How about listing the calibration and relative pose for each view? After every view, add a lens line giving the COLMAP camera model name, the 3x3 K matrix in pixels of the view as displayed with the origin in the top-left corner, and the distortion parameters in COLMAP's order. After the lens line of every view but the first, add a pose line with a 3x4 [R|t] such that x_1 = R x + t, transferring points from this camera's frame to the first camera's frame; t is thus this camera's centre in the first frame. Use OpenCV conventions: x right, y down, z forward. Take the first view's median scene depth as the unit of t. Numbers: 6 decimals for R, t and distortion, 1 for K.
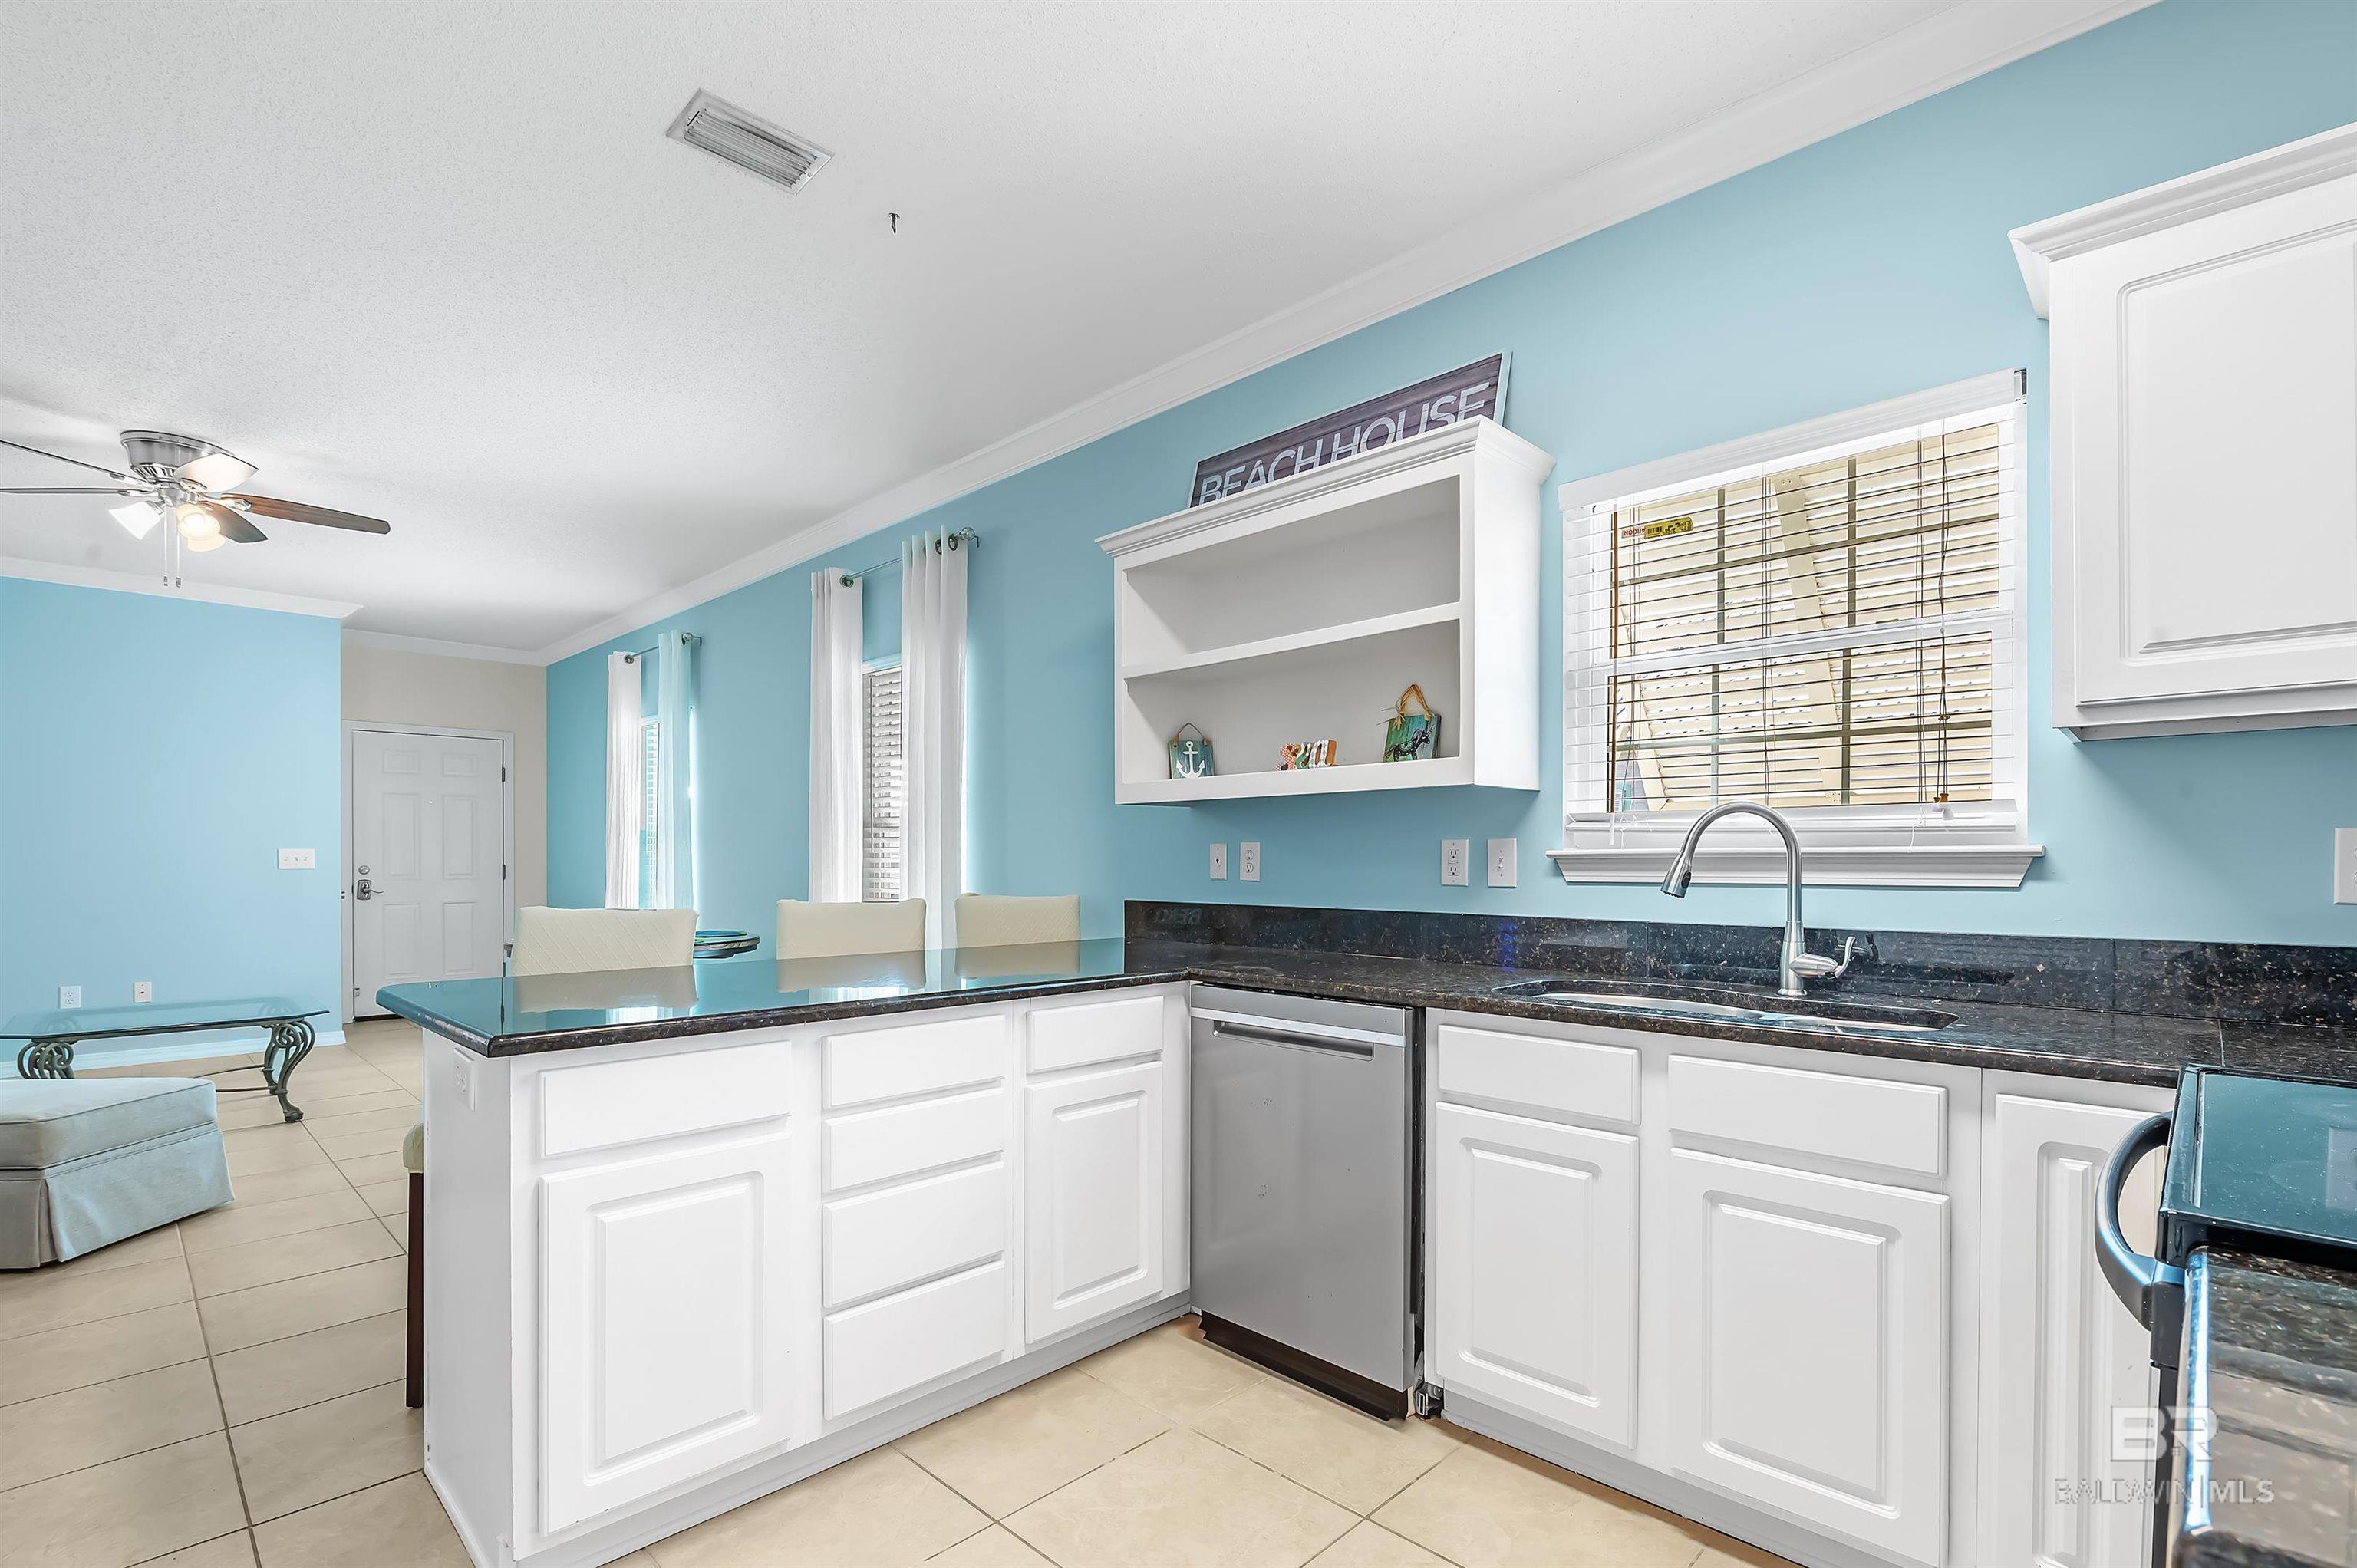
lens RADIAL K [[1060.4, 0, 1193.2], [0, 1060.4, 862.9], [0, 0, 1]] dist [-0.007000, -0.001502]
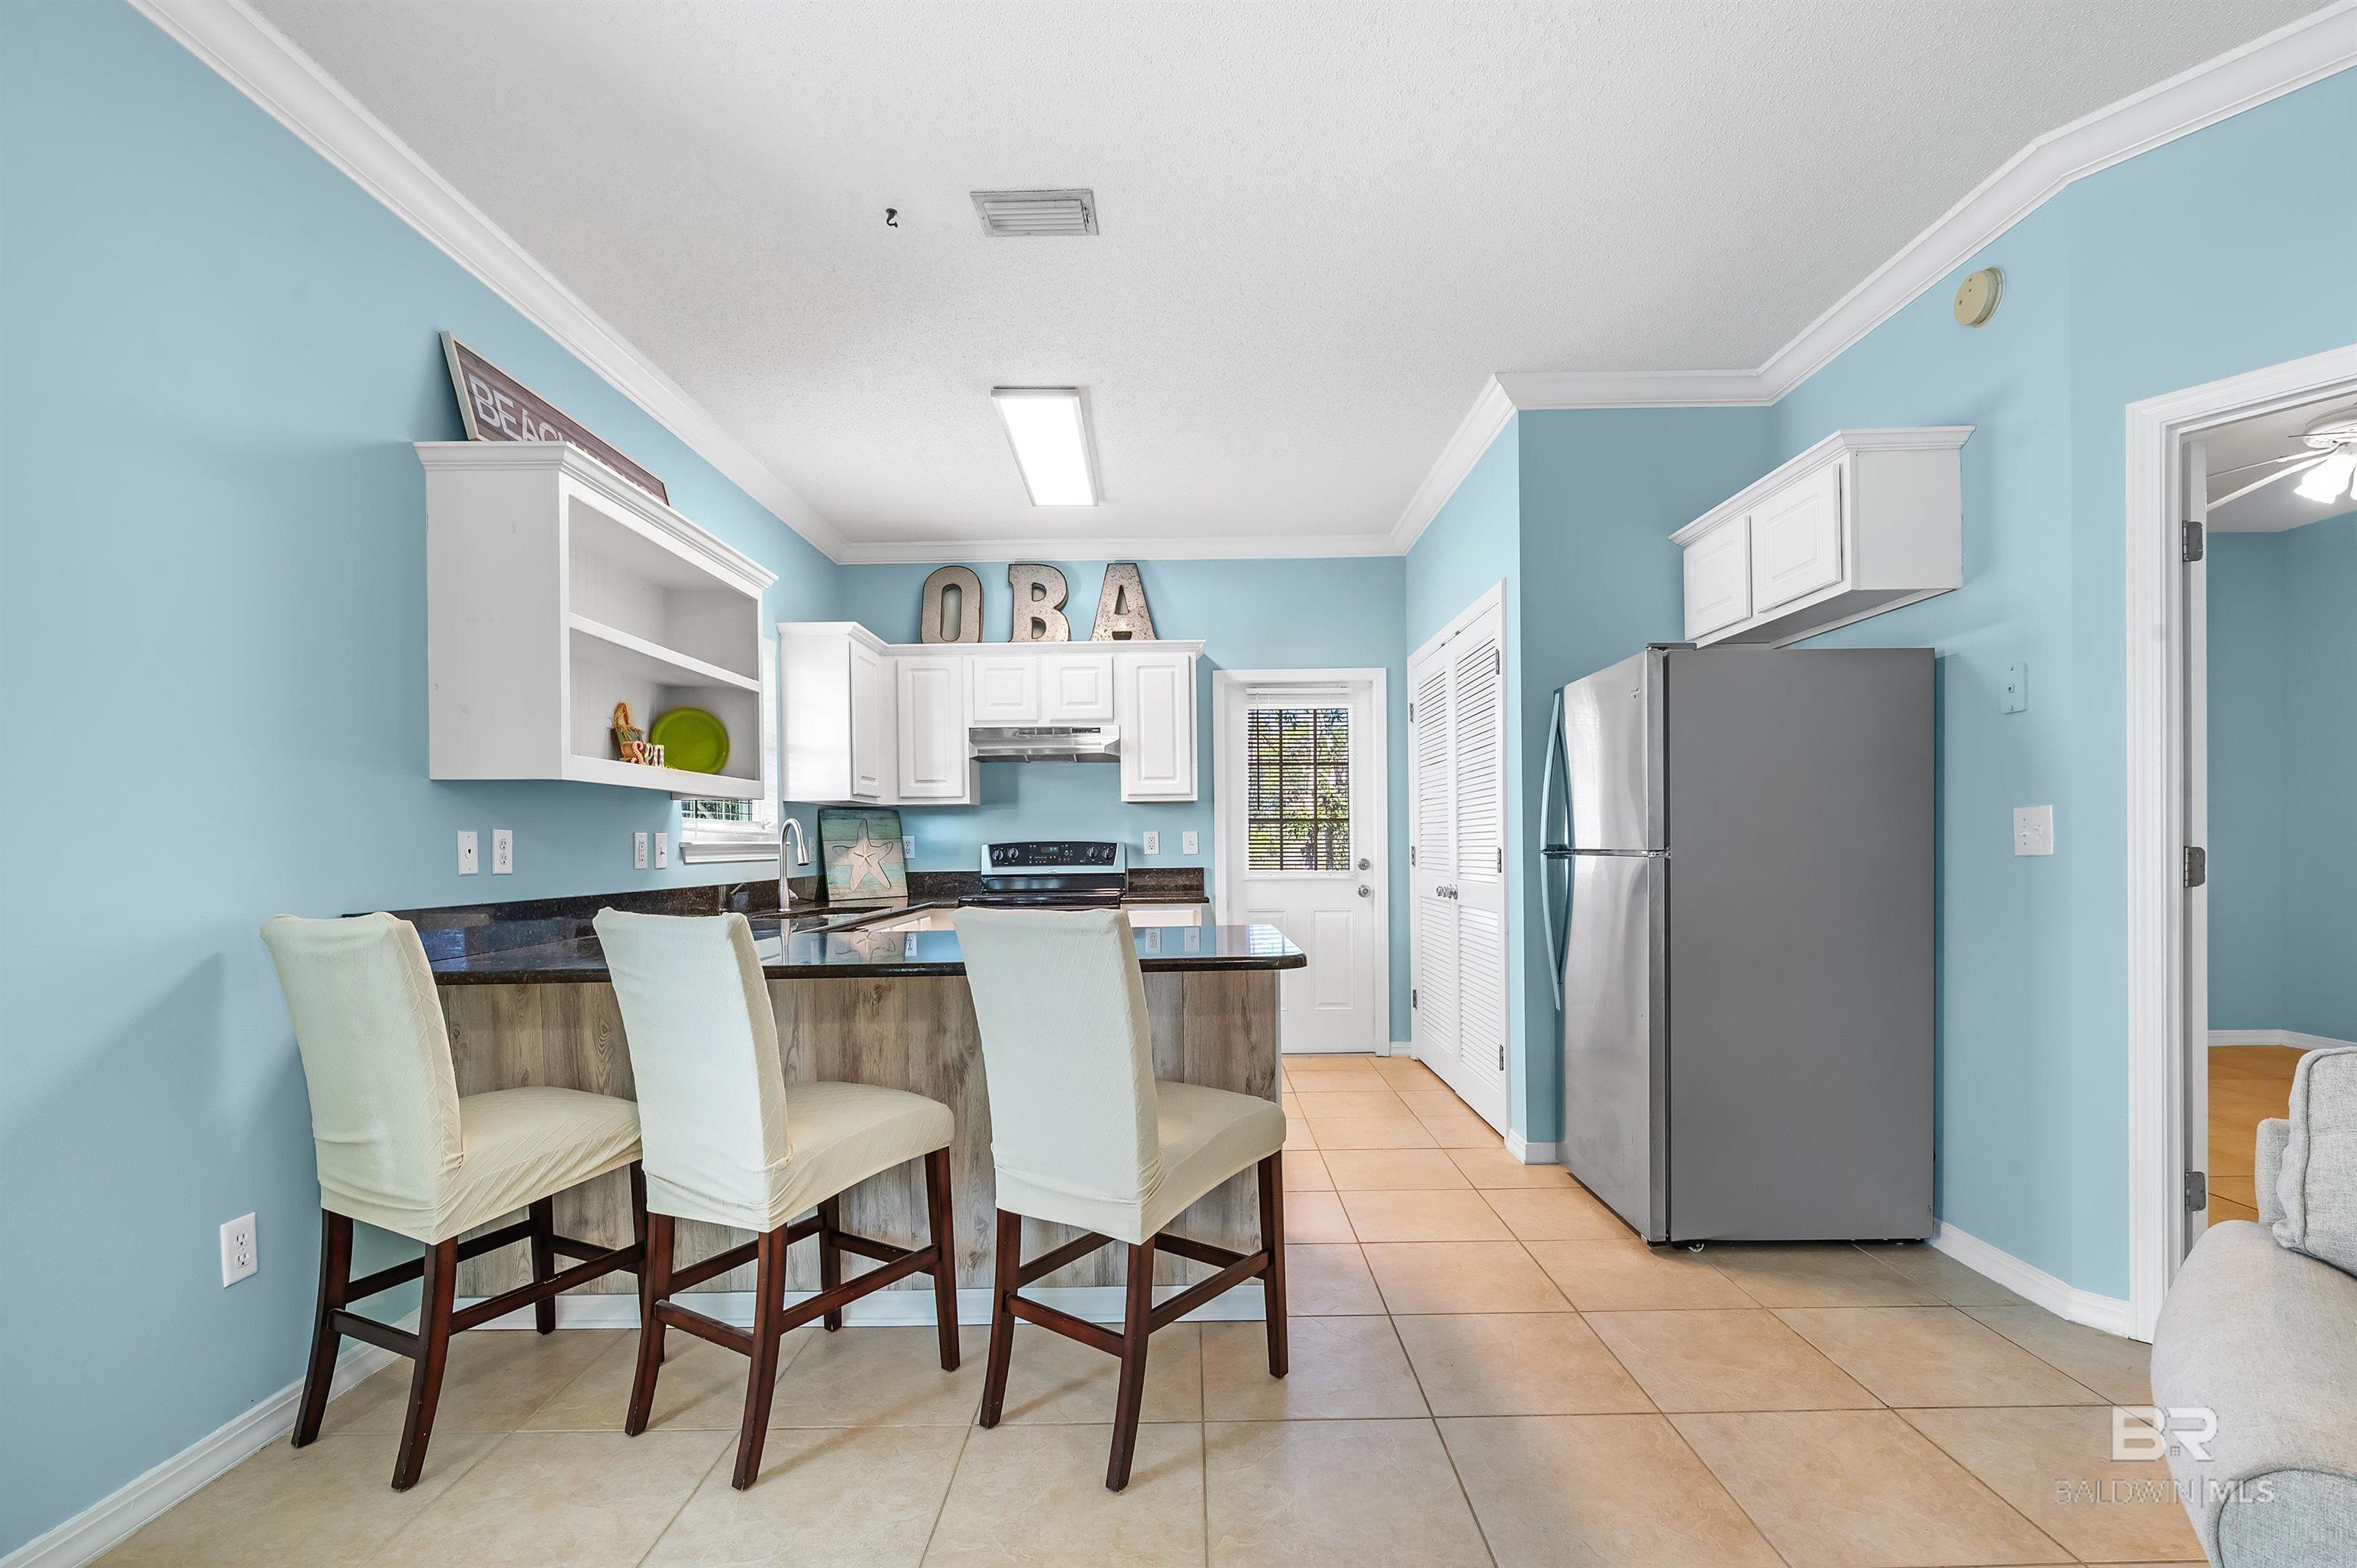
lens RADIAL K [[1060.4, 0, 1189.0], [0, 1060.4, 859.0], [0, 0, 1]] dist [-0.007000, -0.001502]
pose [[-0.695642, -0.001803, 0.718386, -1.223889], [0.014071, 0.999771, 0.016135, -0.002063], [-0.718251, 0.021332, -0.695457, 1.528713]]
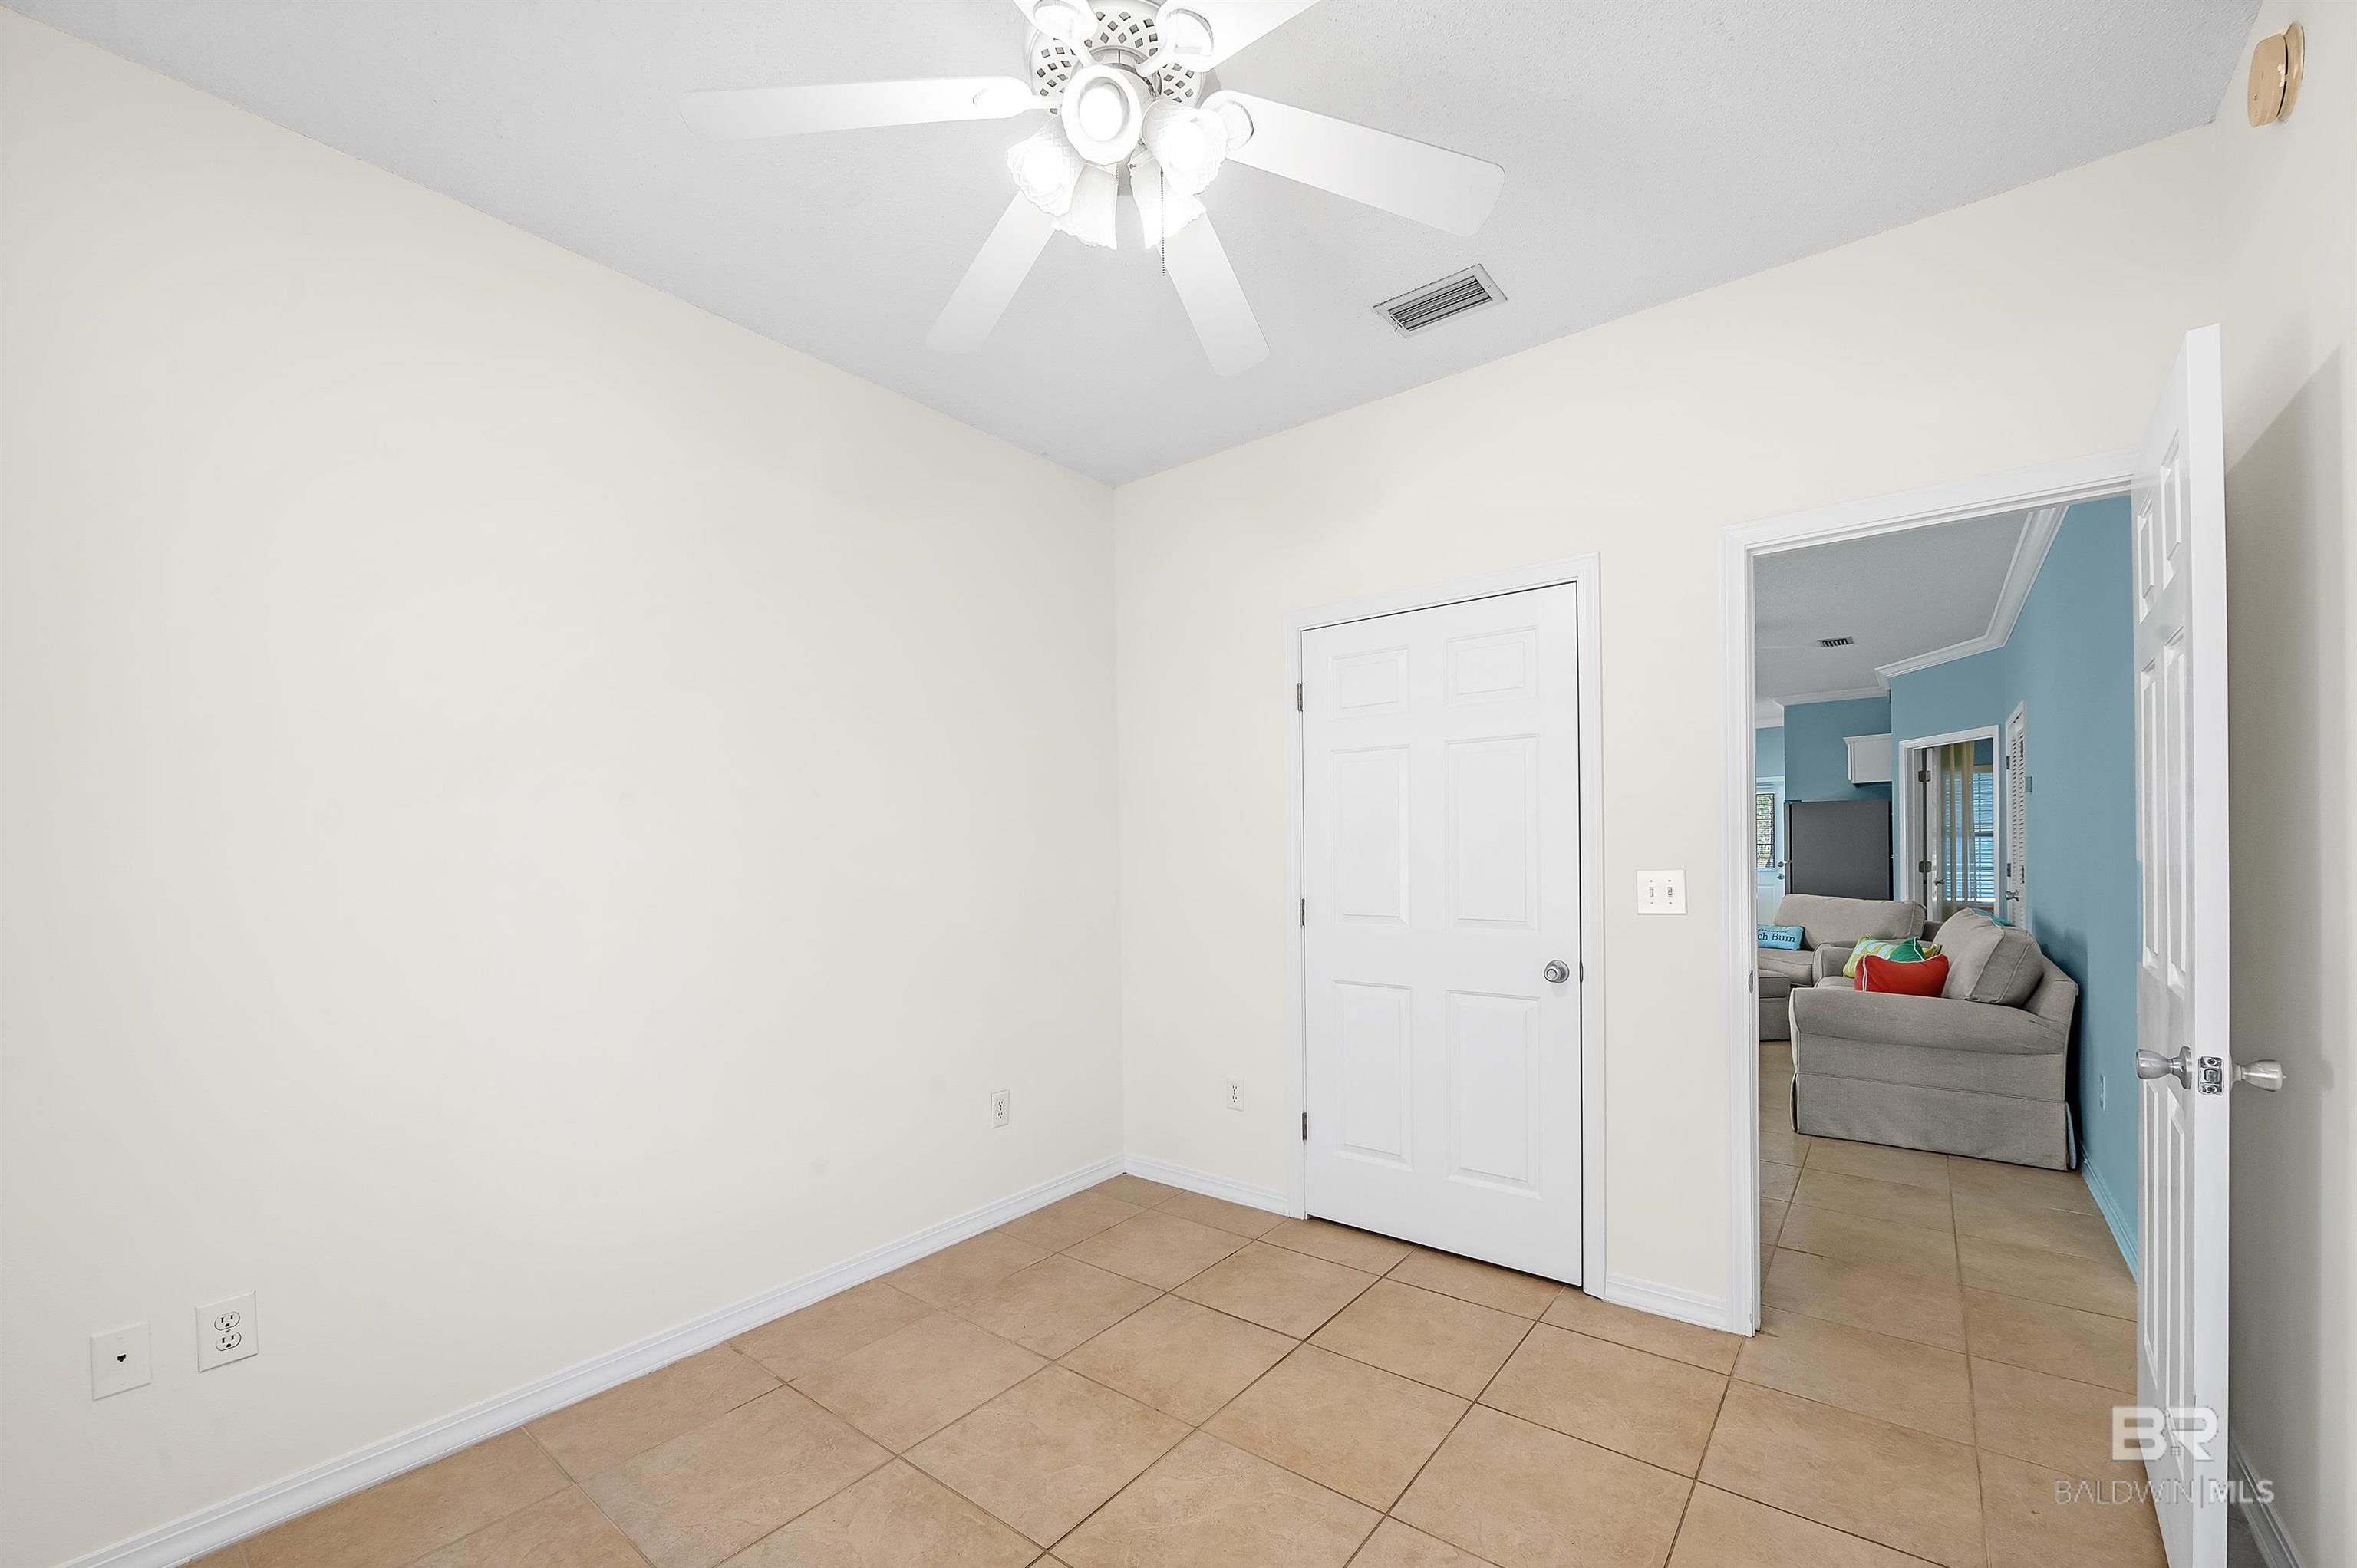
lens RADIAL K [[938.4, 0, 1188.5], [0, 938.4, 855.2], [0, 0, 1]] dist [-0.004571, -0.000093]
pose [[-0.107957, -0.004679, 0.994145, -3.845542], [0.013899, 0.999884, 0.006216, -0.053530], [-0.994058, 0.014488, -0.107879, 2.872711]]
